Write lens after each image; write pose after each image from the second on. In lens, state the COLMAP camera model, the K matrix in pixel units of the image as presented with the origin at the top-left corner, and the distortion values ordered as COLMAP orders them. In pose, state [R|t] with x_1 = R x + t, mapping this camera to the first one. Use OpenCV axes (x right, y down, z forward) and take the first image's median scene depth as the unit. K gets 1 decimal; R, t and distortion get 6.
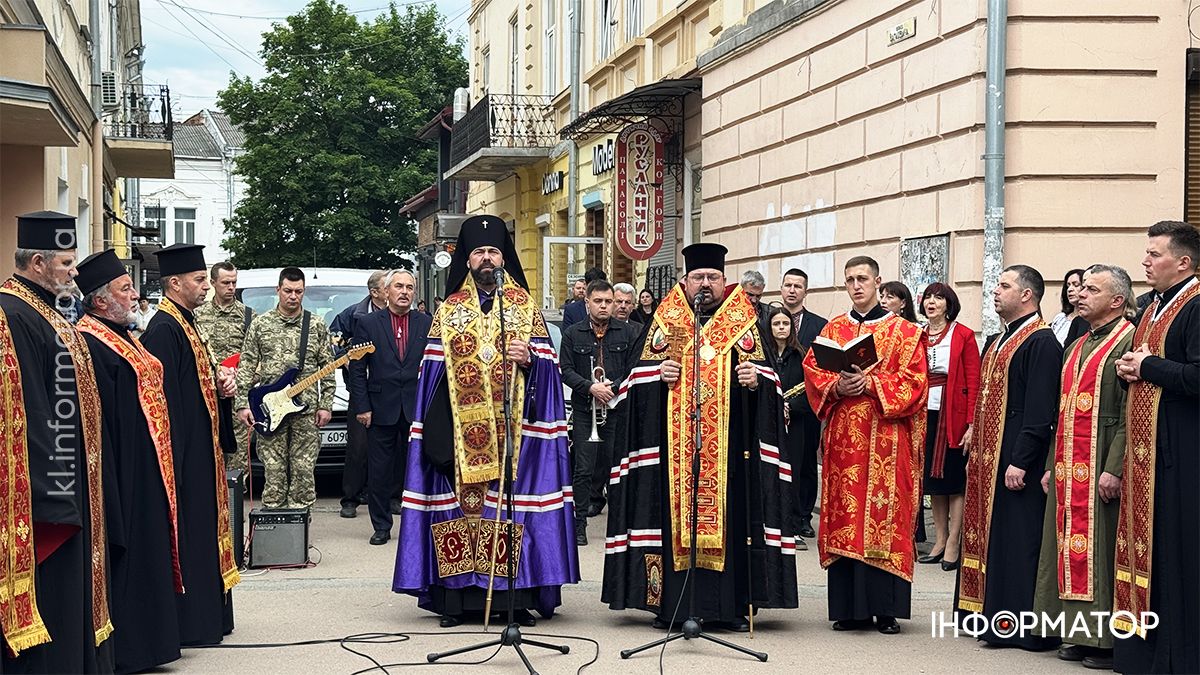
lens RADIAL K [[1654.0, 0, 600.0], [0, 1654.0, 337.5], [0, 0, 1]] dist [0.151632, -0.010926]
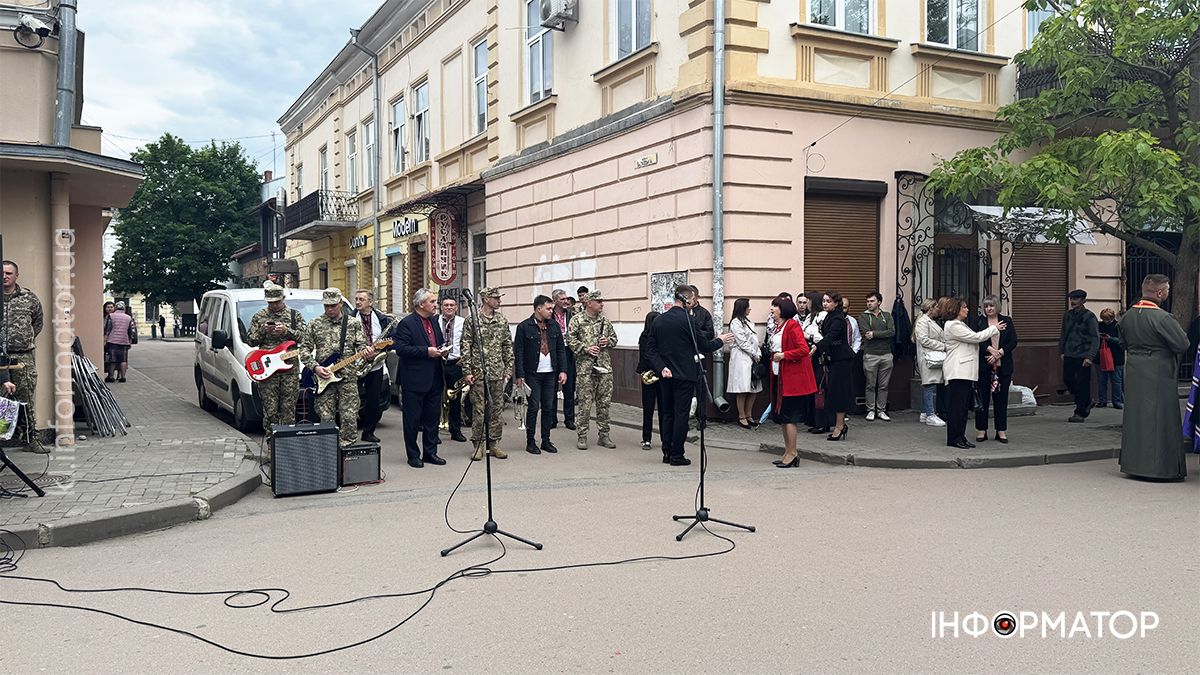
lens RADIAL K [[822.8, 0, 606.4], [0, 822.8, 334.3], [0, 0, 1]] dist [0.171213, -0.311630]
pose [[0.944058, -0.015766, 0.329401, -0.084133], [0.012549, 0.999851, 0.011890, -0.001698], [-0.329539, -0.007091, 0.944115, 0.076733]]
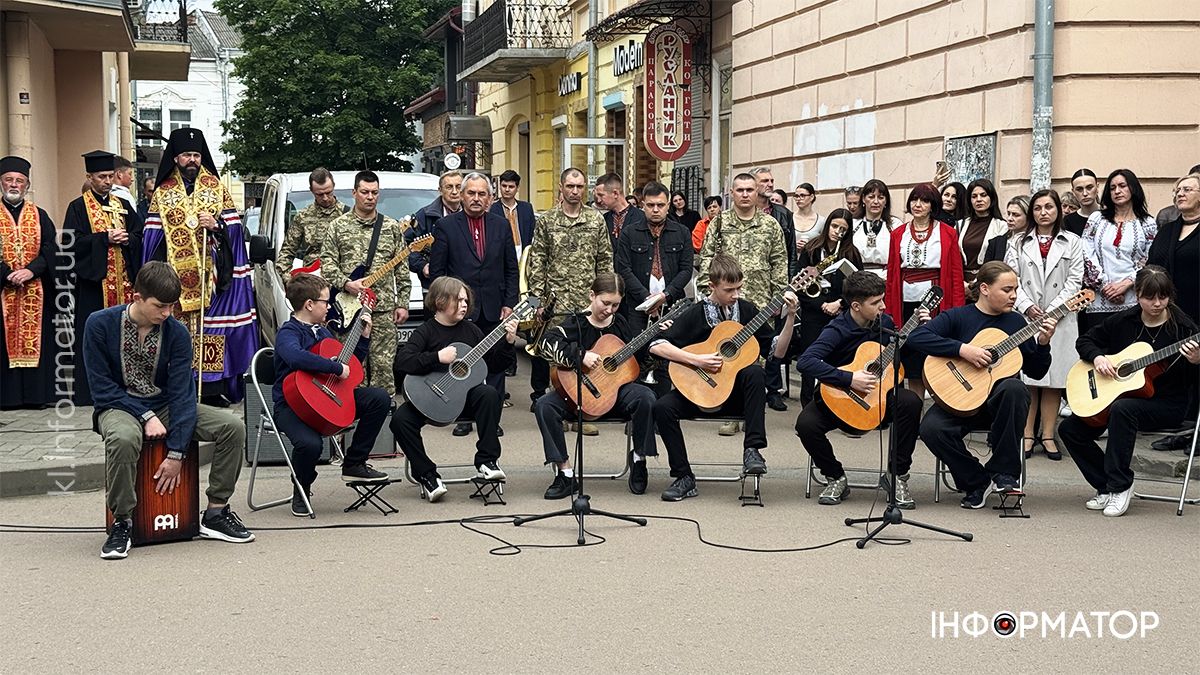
lens RADIAL K [[1654.0, 0, 600.0], [0, 1654.0, 337.5], [0, 0, 1]] dist [0.151632, -0.010926]
pose [[0.999964, -0.006499, 0.005464, -0.019151], [0.006162, 0.998214, 0.059423, 0.000397], [-0.005841, -0.059387, 0.998218, -0.015819]]
